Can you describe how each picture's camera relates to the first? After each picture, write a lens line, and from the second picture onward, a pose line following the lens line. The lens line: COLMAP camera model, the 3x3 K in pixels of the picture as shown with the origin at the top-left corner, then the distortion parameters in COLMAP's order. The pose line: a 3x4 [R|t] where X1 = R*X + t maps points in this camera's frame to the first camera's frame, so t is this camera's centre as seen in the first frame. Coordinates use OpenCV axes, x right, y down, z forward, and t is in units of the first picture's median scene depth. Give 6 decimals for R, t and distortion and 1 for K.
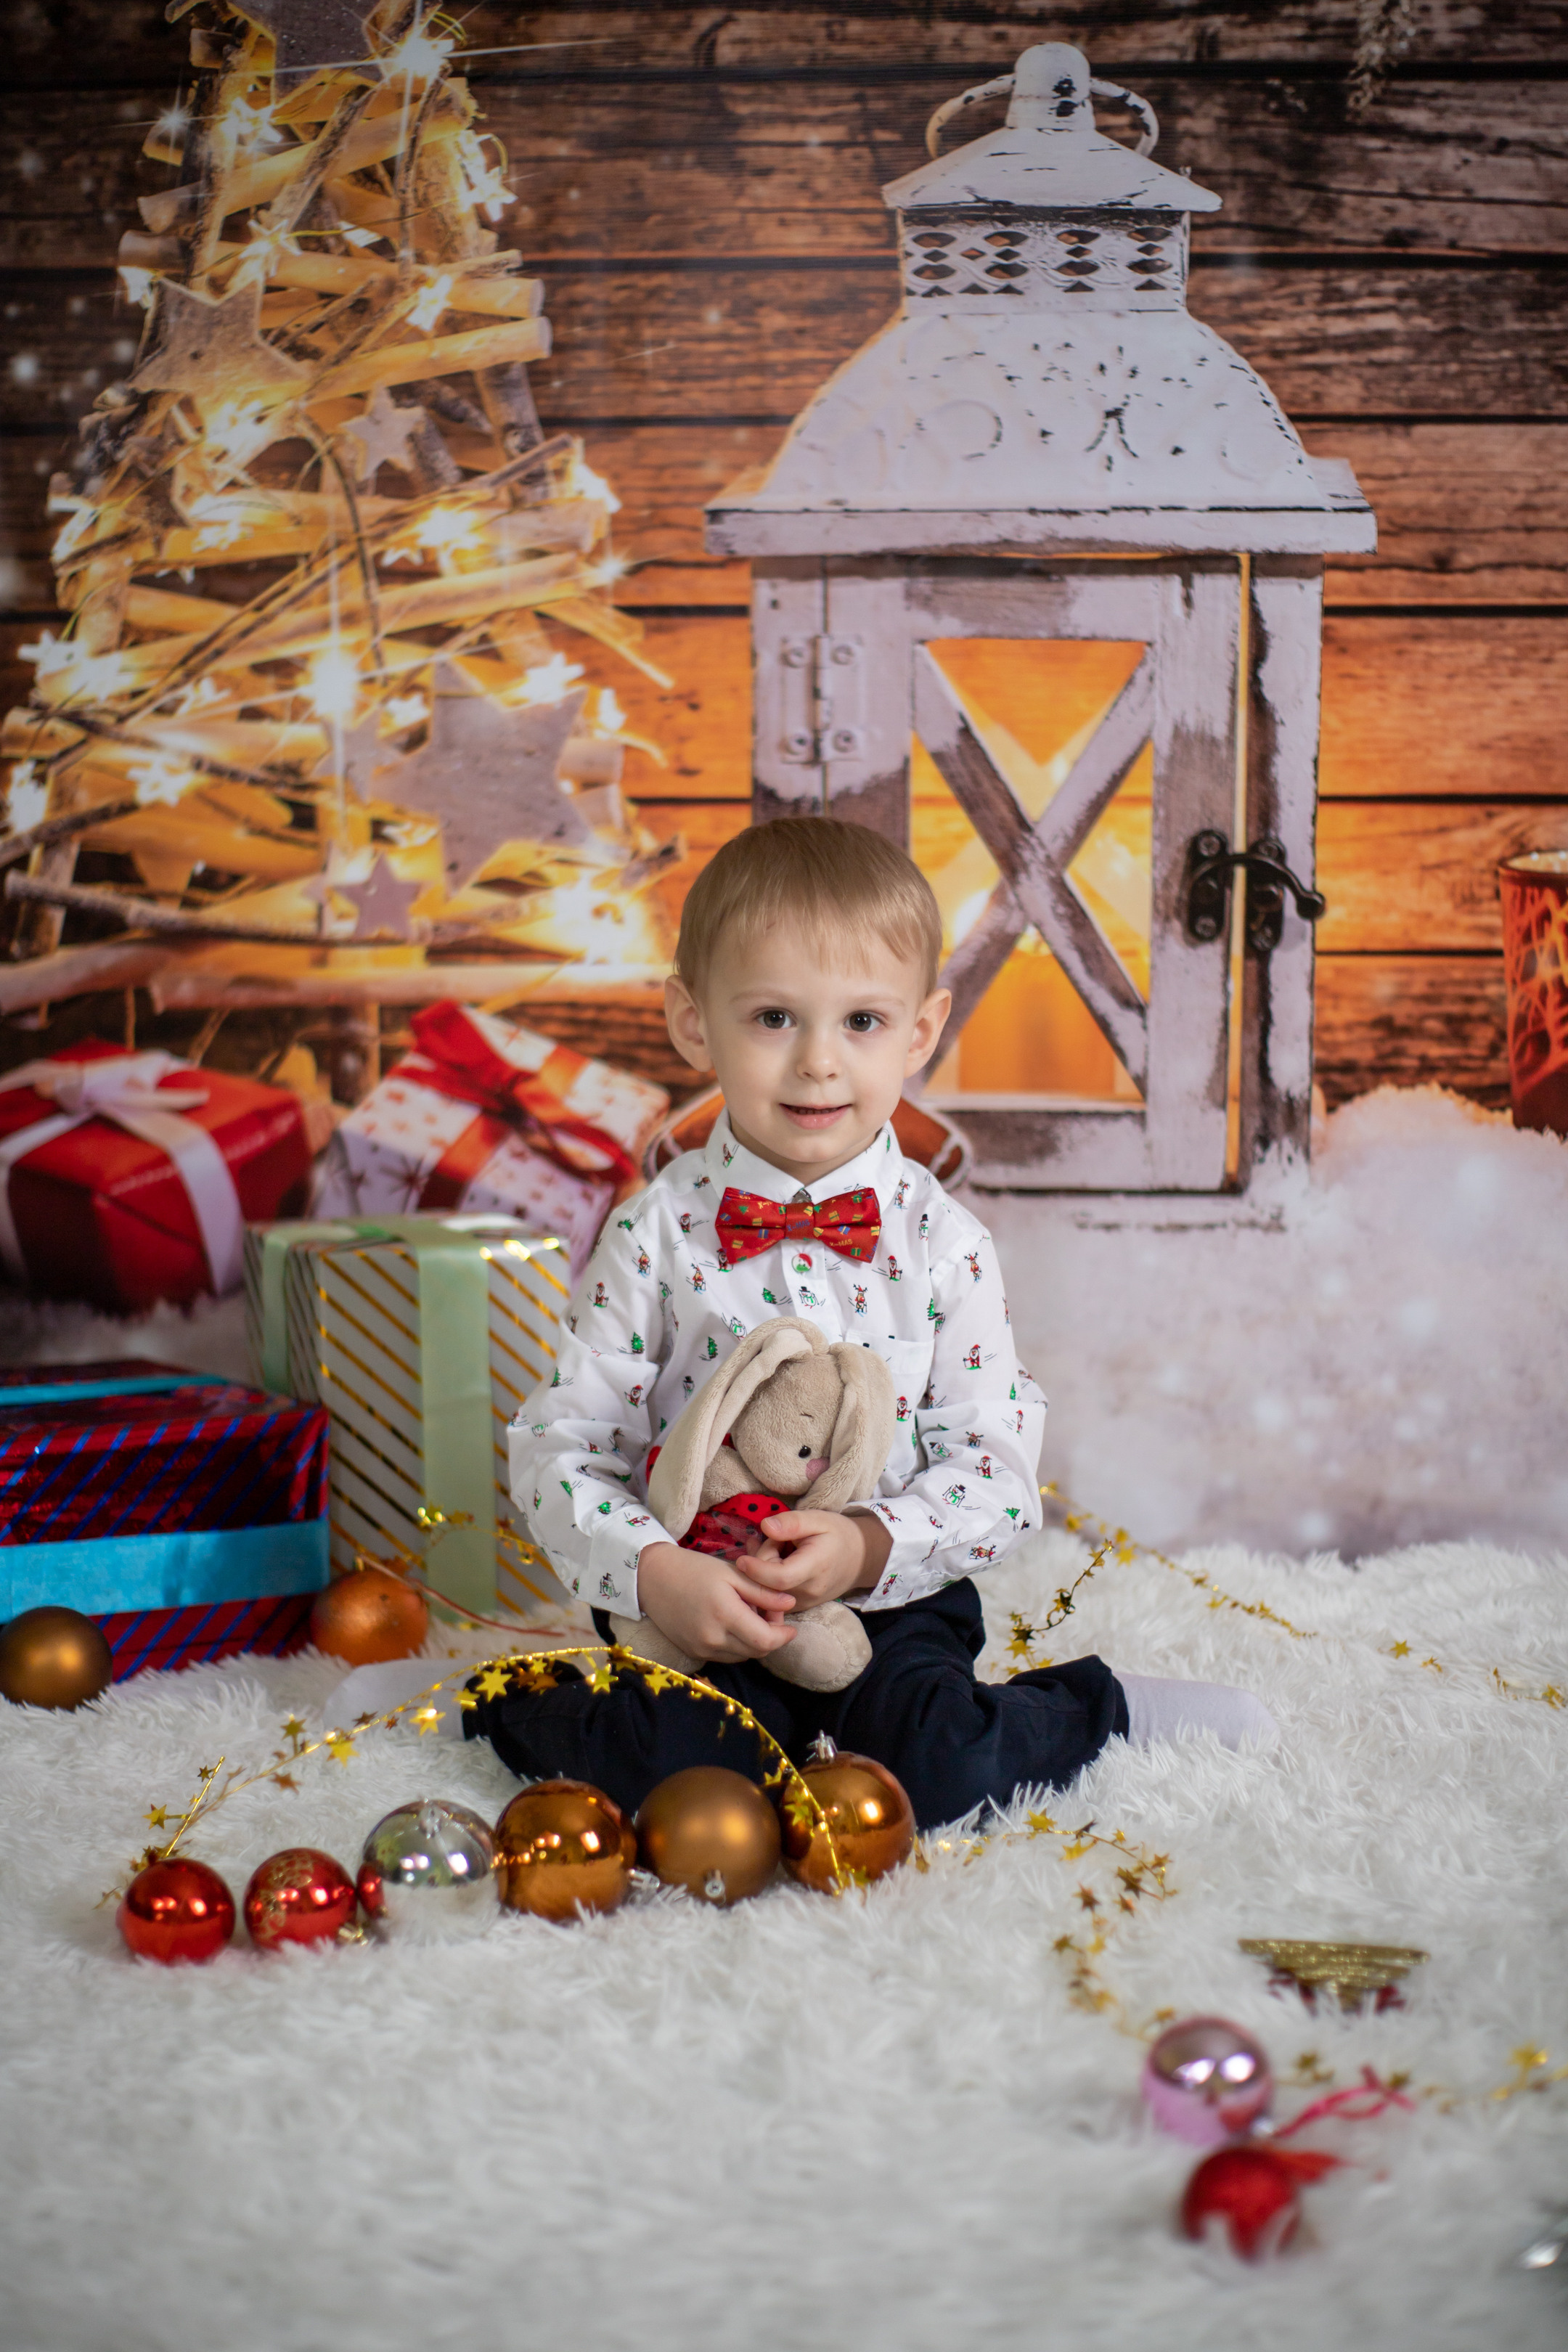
lens RADIAL K [[3280.2, 0, 785.0], [0, 3280.2, 1171.8], [0, 0, 1]] dist [-0.105279, 0.030319]
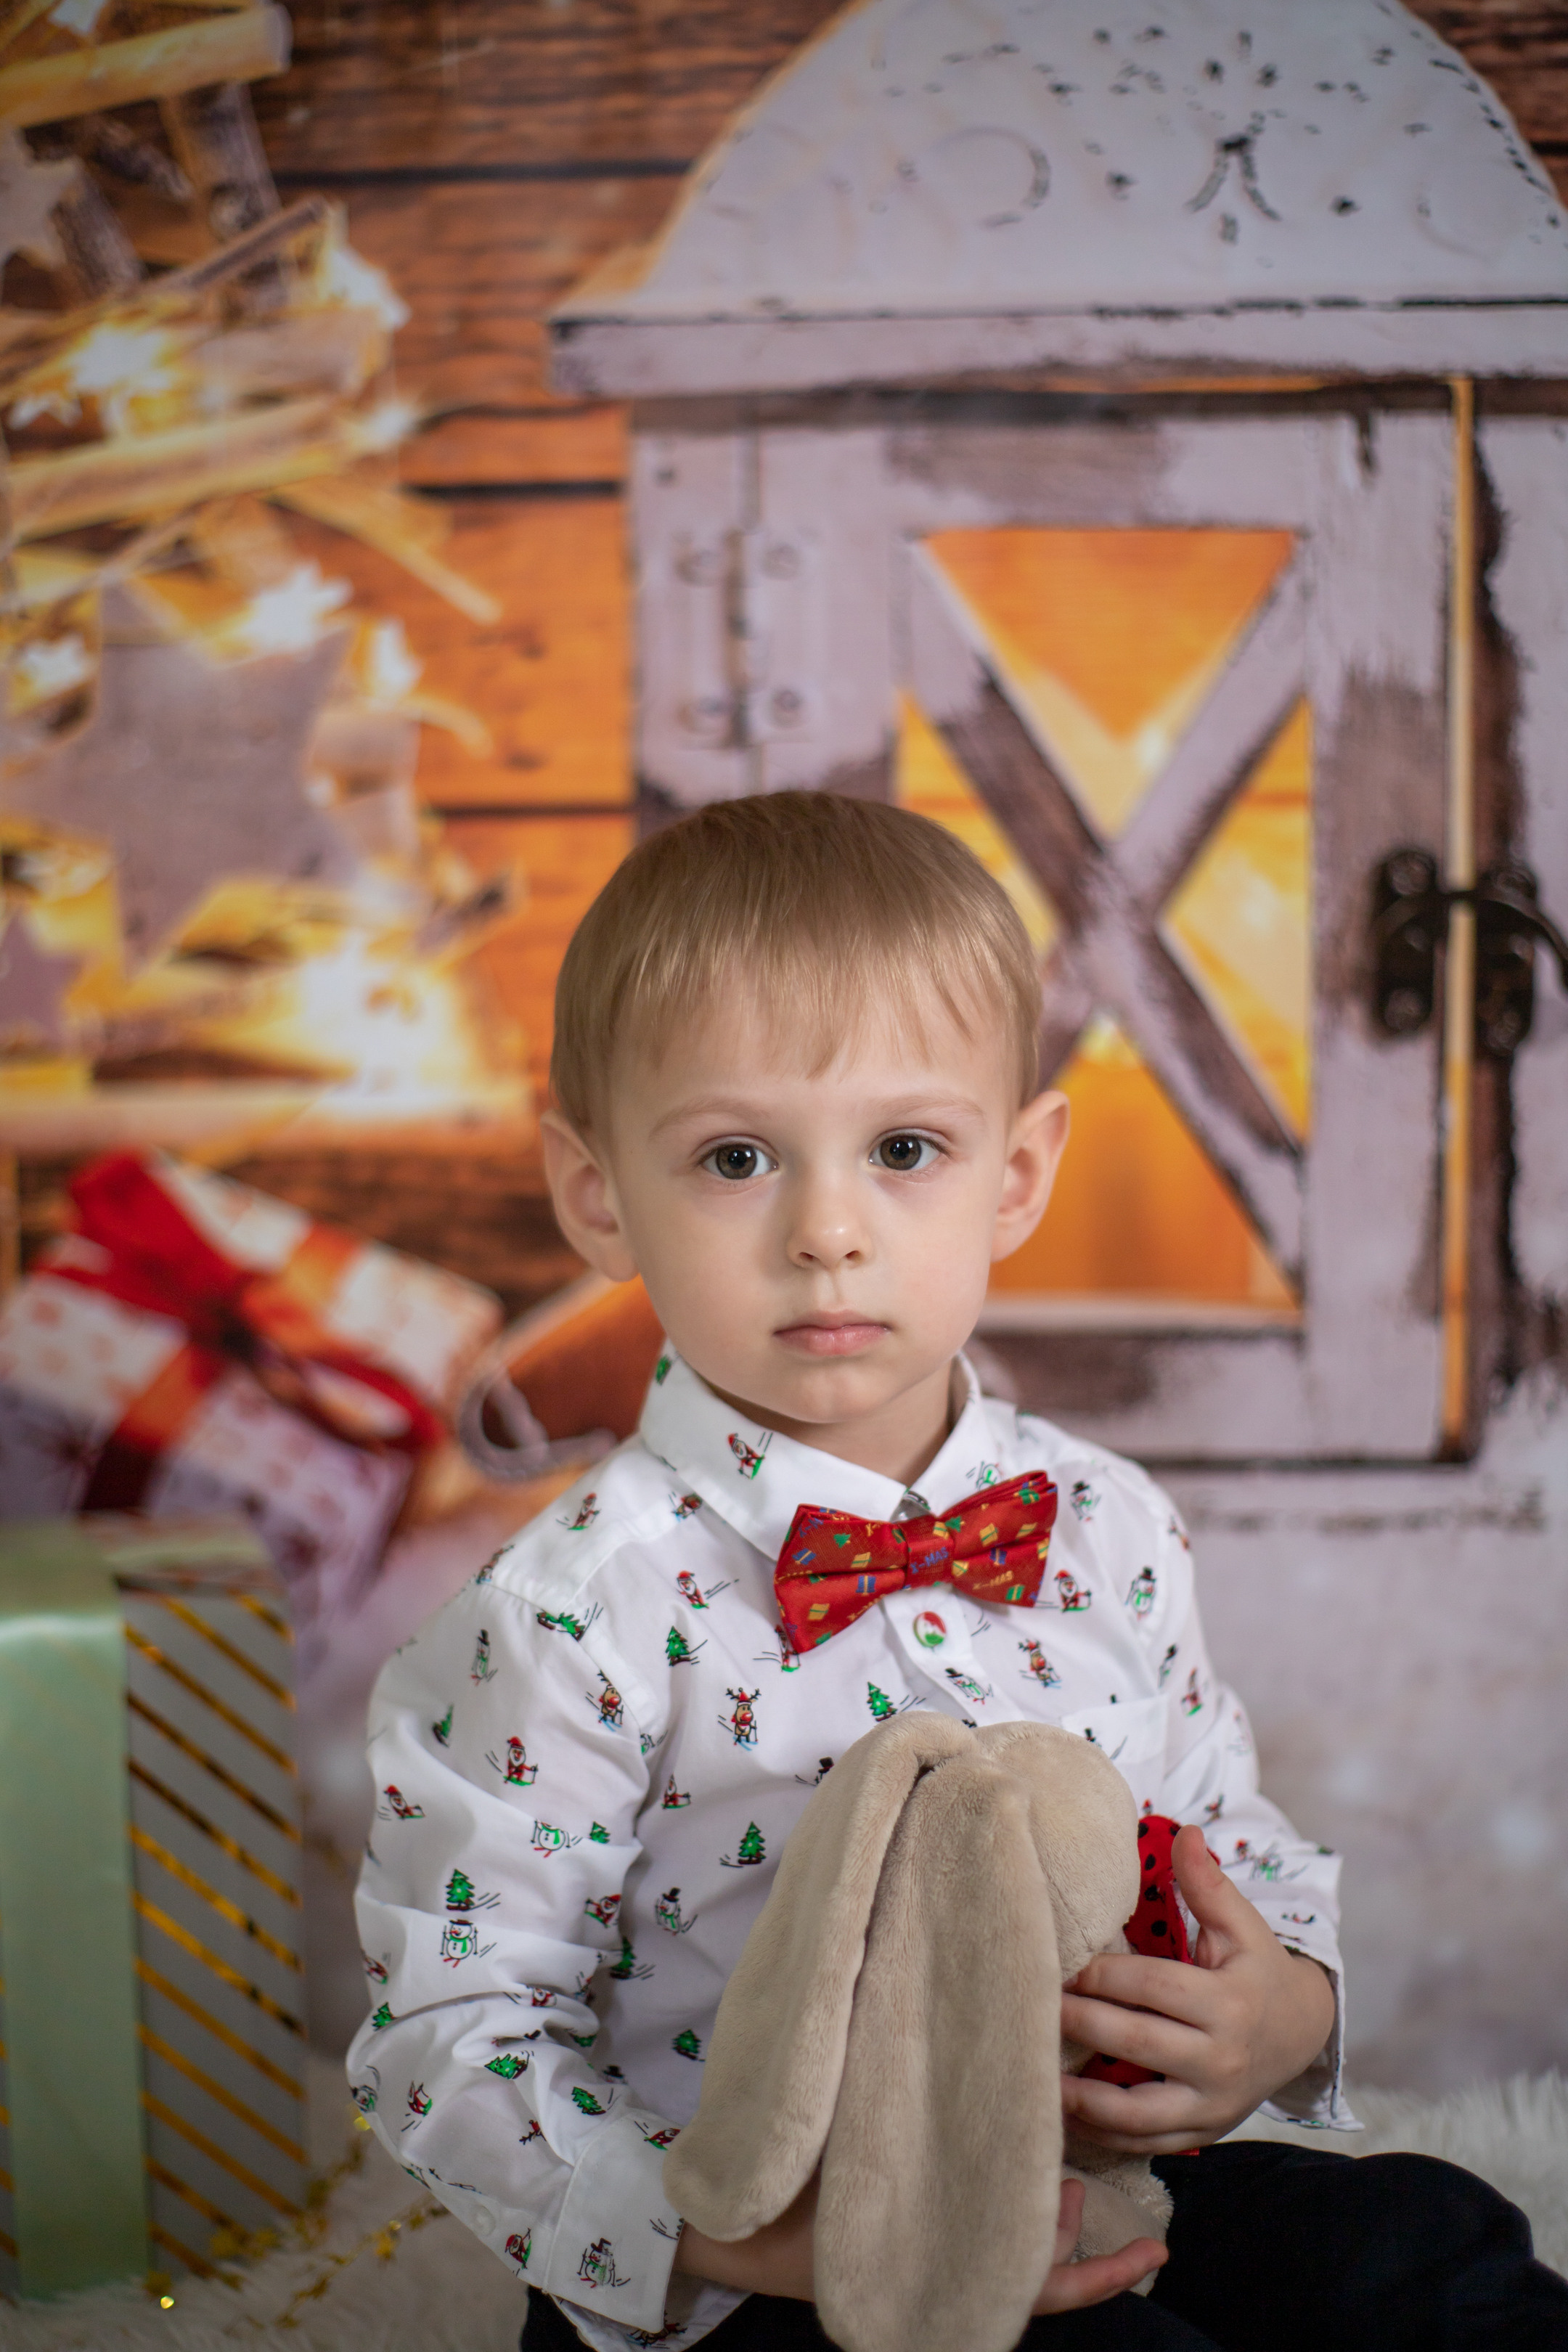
lens RADIAL K [[3404.4, 0, 790.3], [0, 3404.4, 1172.4], [0, 0, 1]] dist [-0.118001, 0.053165]
pose [[0.999939, -0.010406, -0.003773, 0.020272], [0.010266, 0.999326, -0.035242, -0.025851], [0.004137, 0.035201, 0.999372, 0.392029]]
